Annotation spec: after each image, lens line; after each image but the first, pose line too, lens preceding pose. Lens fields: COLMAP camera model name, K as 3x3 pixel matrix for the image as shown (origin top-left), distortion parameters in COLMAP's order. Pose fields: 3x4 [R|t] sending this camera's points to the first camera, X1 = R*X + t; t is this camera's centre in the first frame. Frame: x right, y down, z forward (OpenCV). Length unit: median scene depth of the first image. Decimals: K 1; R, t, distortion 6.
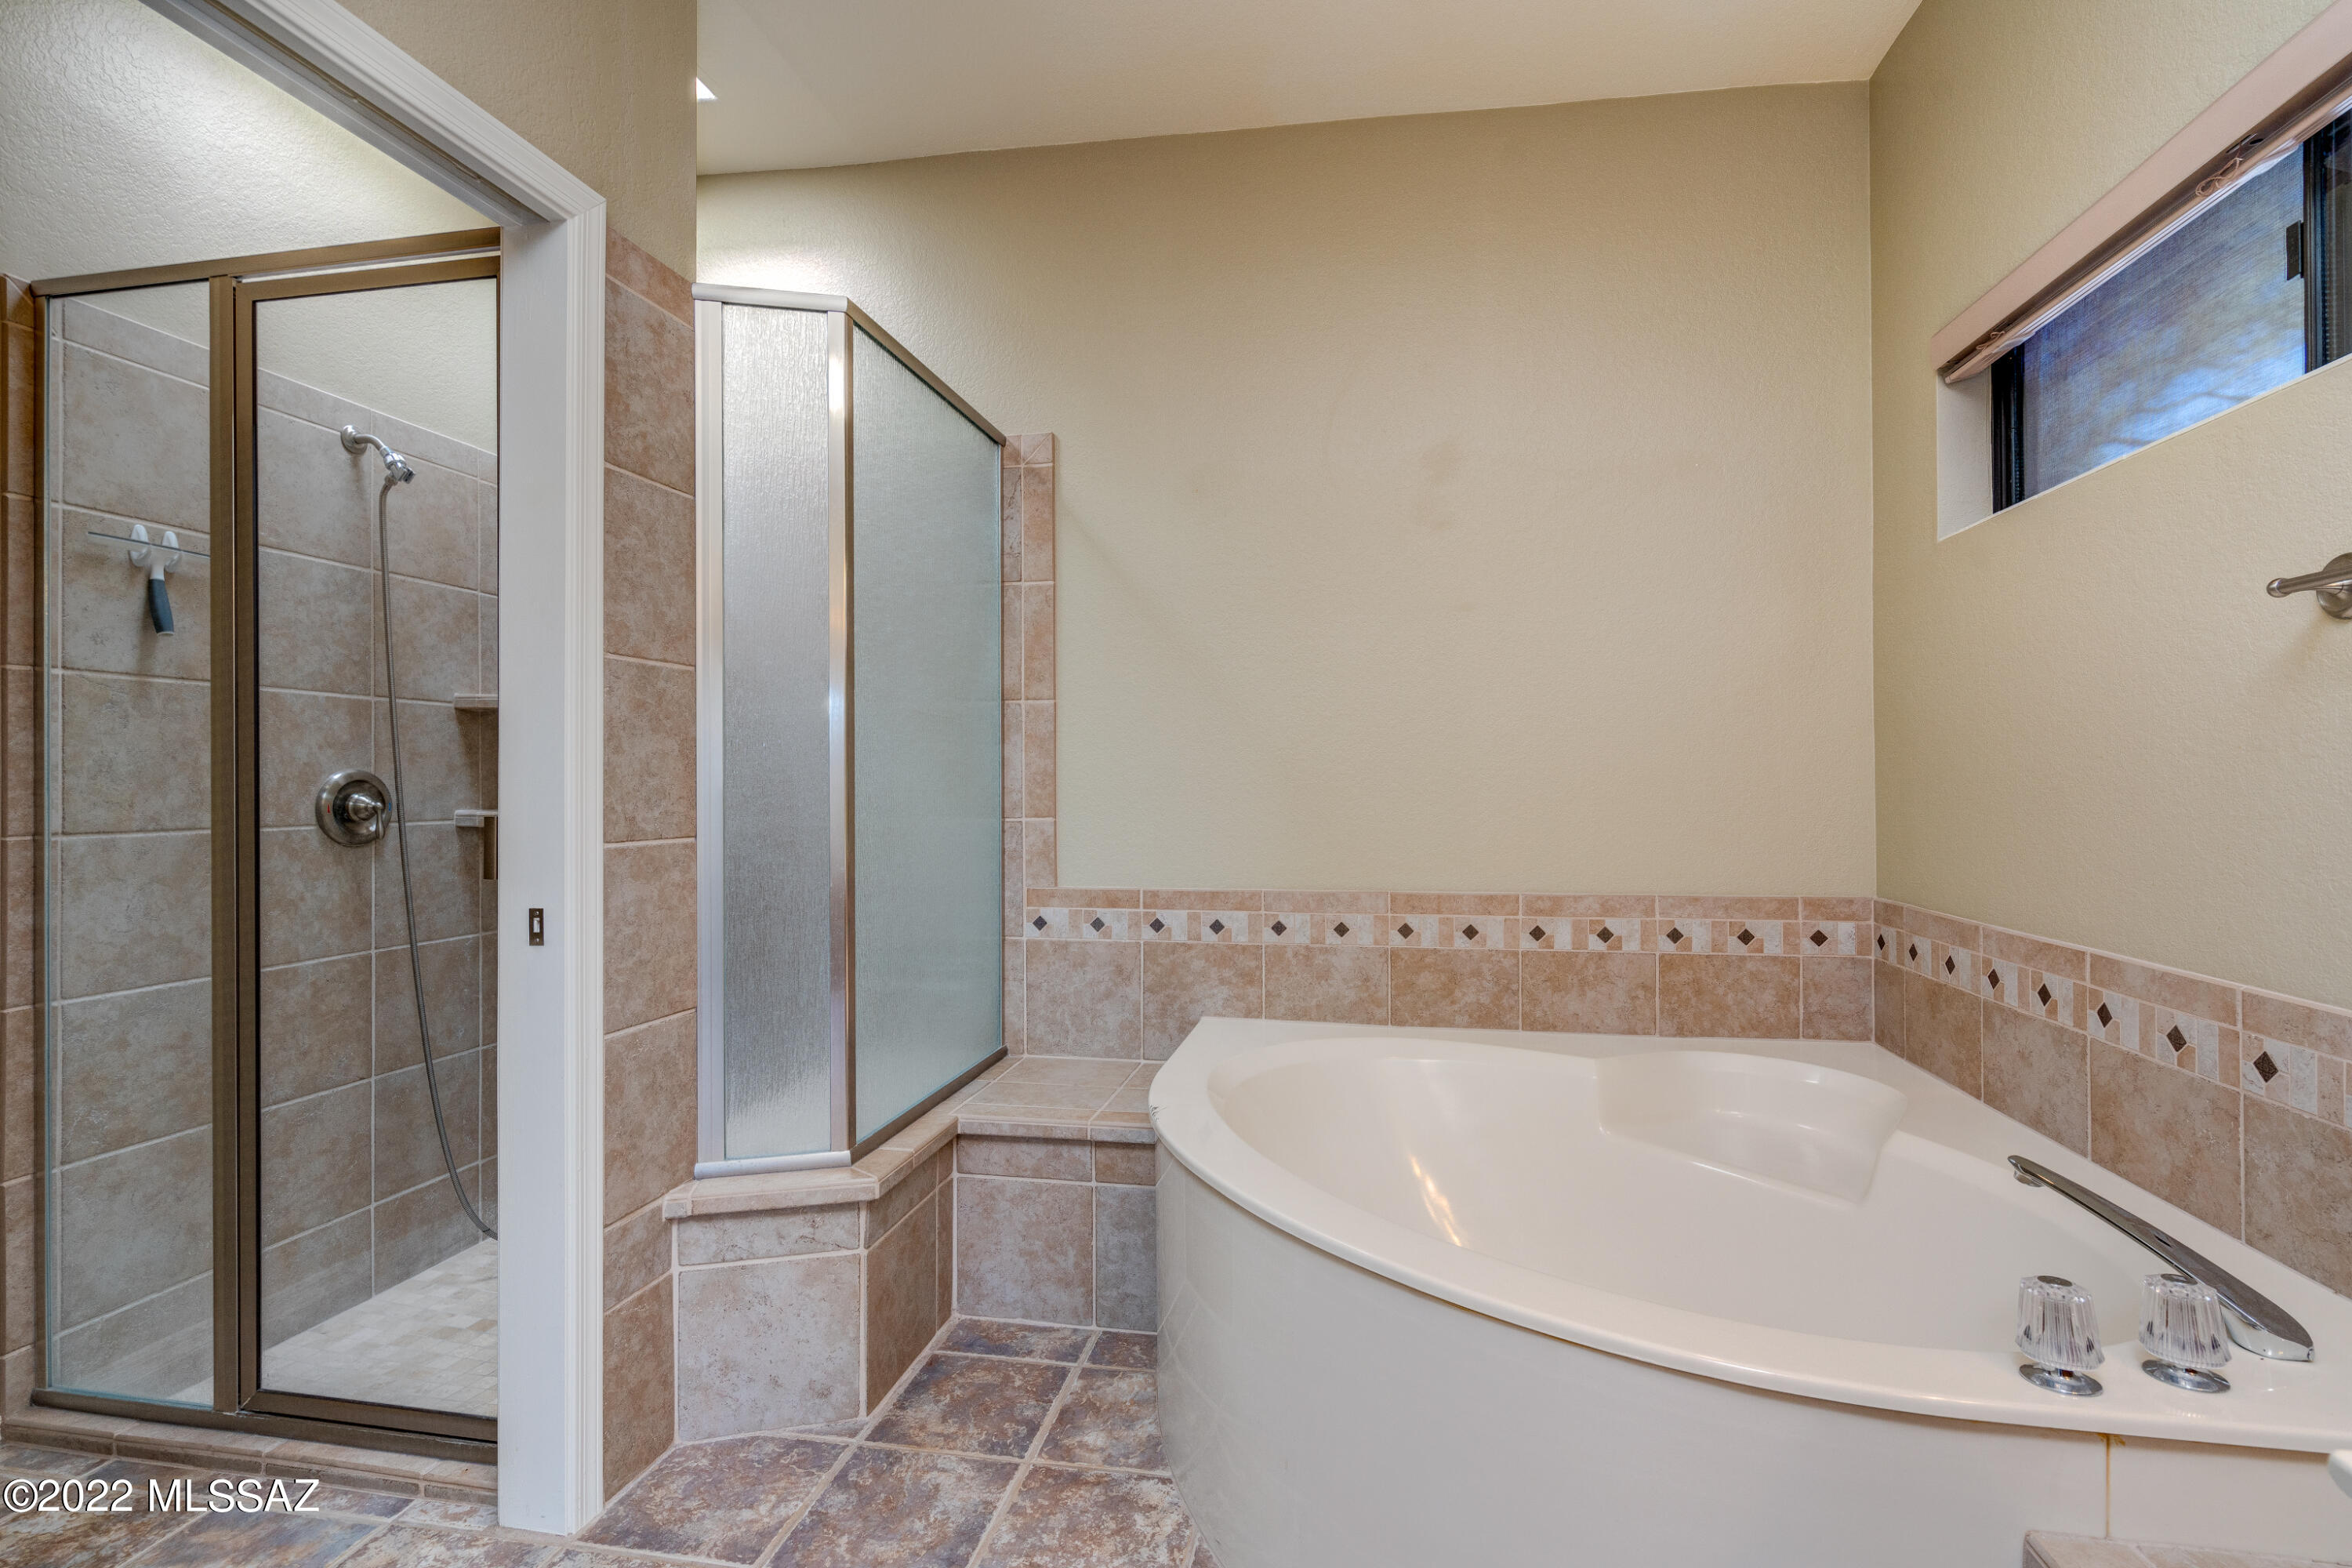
lens RADIAL K [[1061.1, 0, 1177.5], [0, 1061.1, 785.7], [0, 0, 1]] dist [-0.003209, 0.001179]
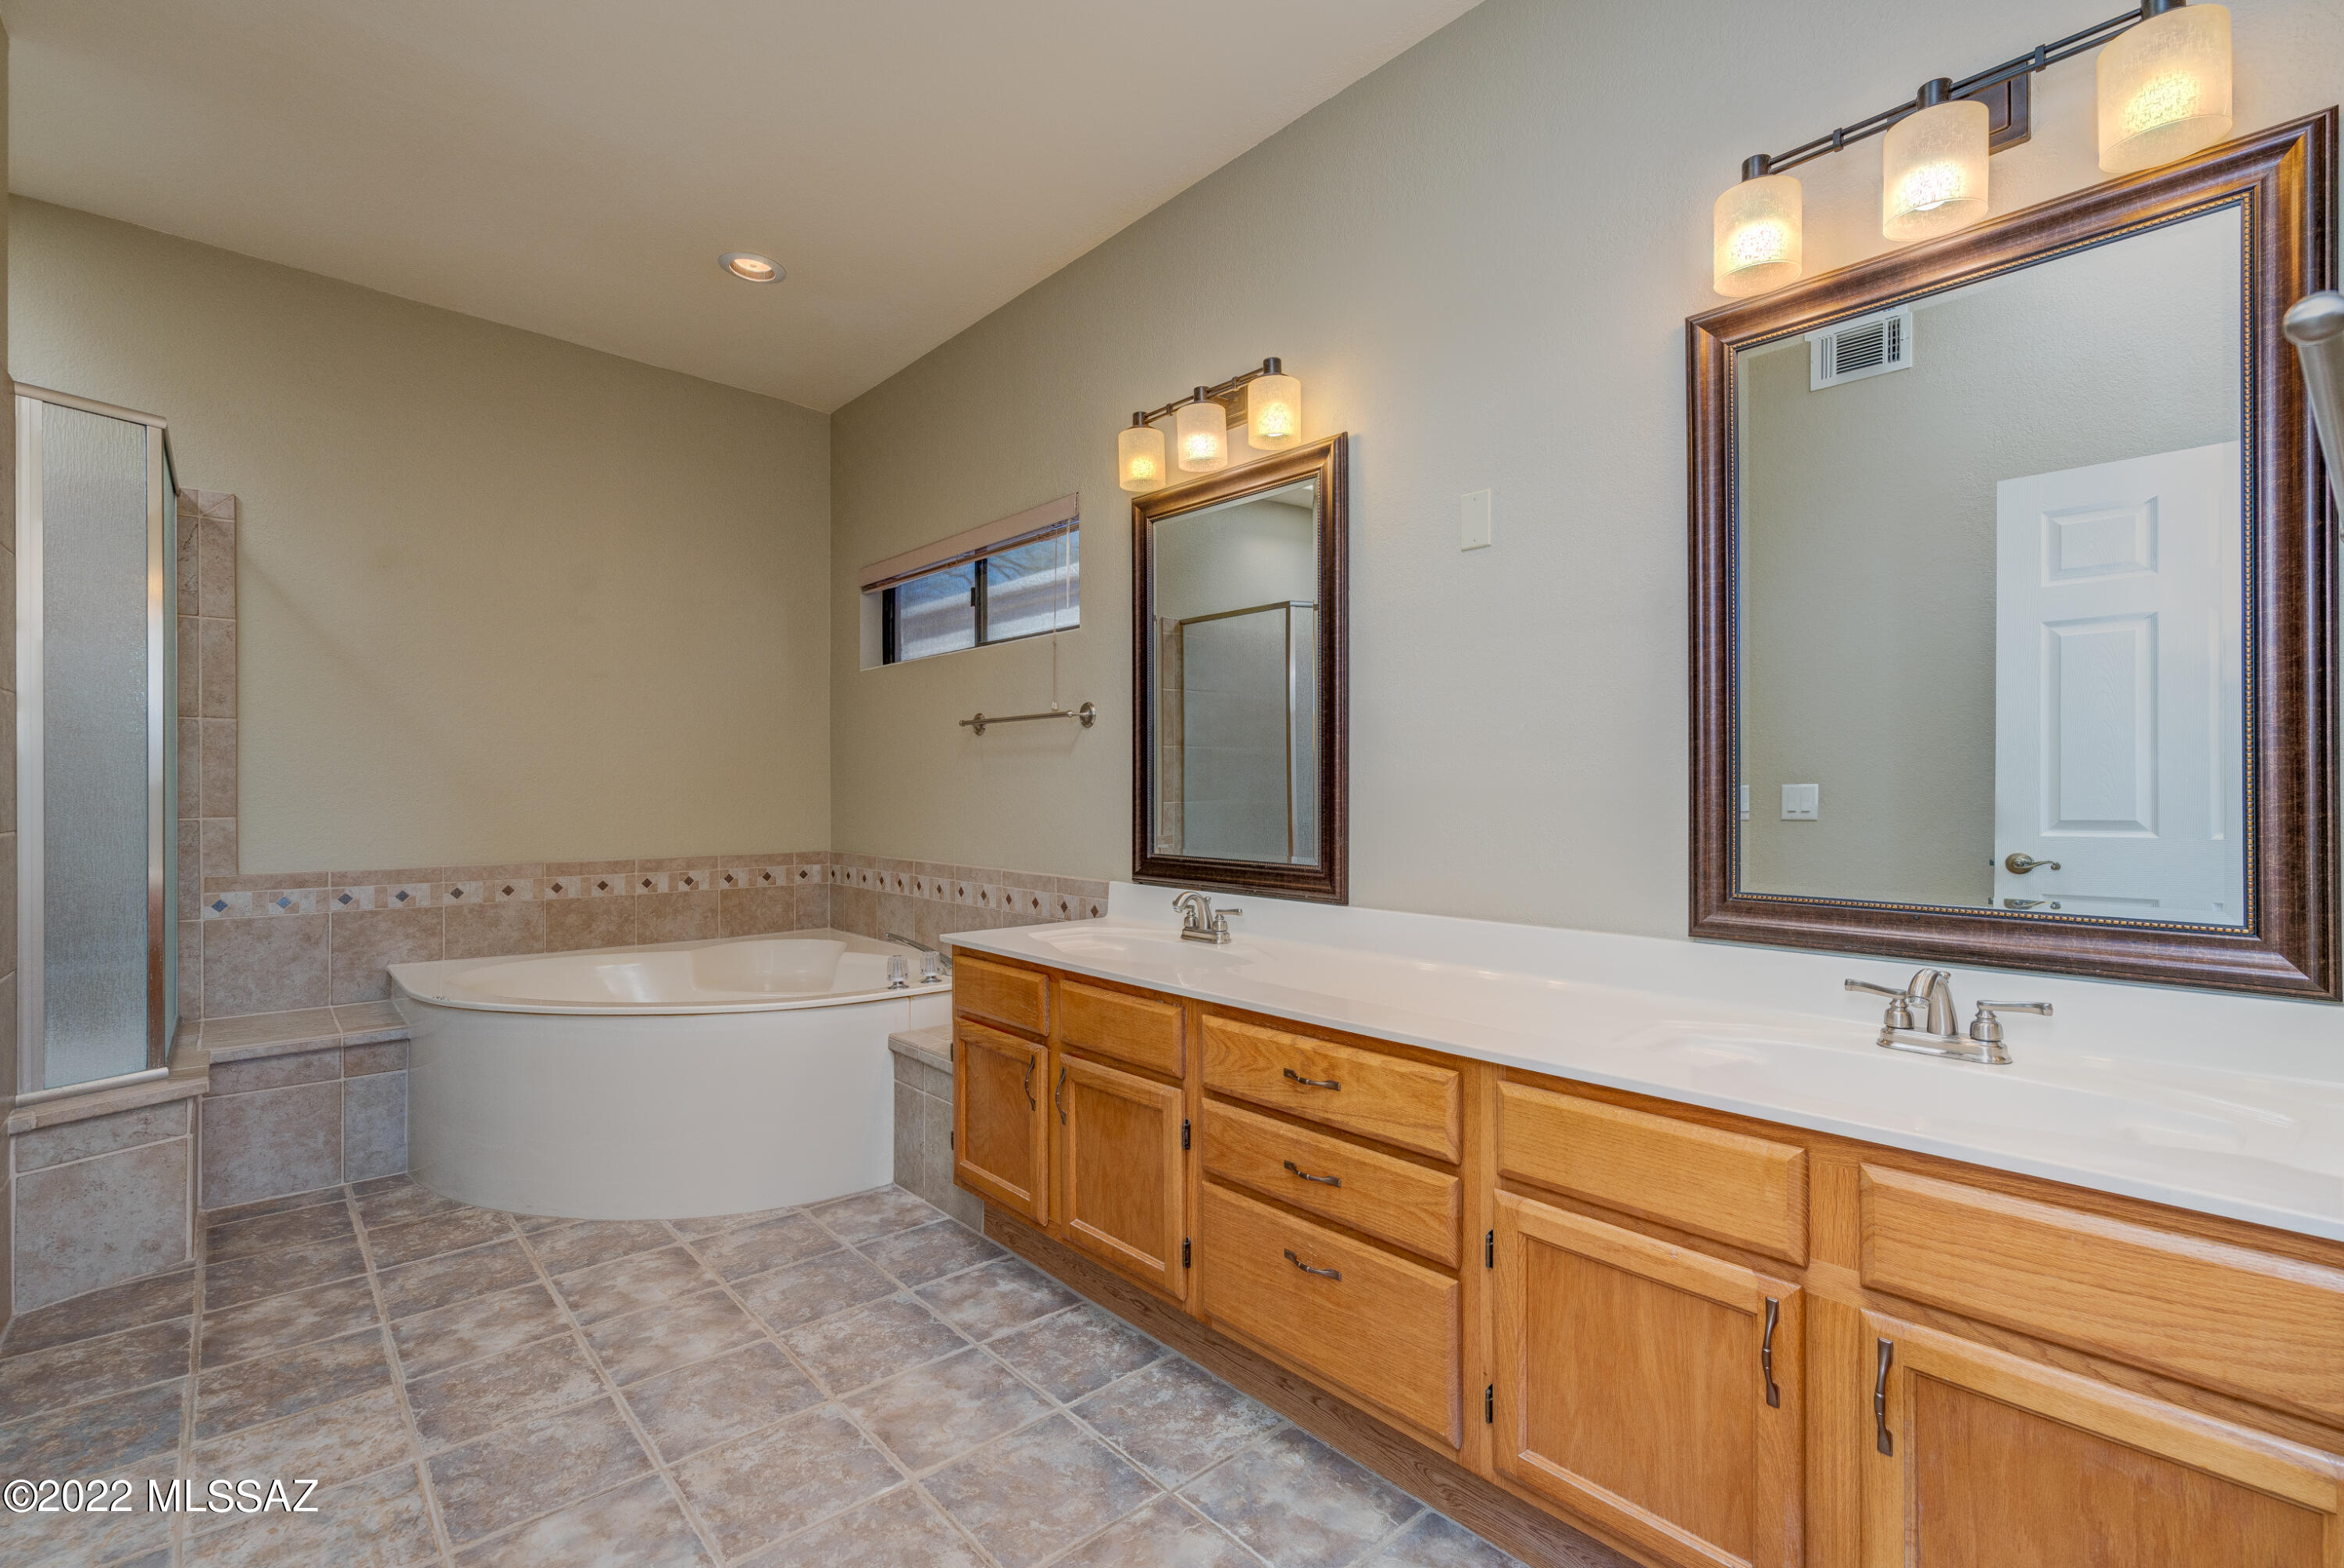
lens RADIAL K [[1057.5, 0, 1173.5], [0, 1057.5, 785.7], [0, 0, 1]] dist [-0.003209, 0.001179]
pose [[0.604419, 0.005512, 0.796648, -0.456153], [-0.002530, 0.999984, -0.004999, -0.001791], [-0.796663, 0.001006, 0.604423, -0.602620]]
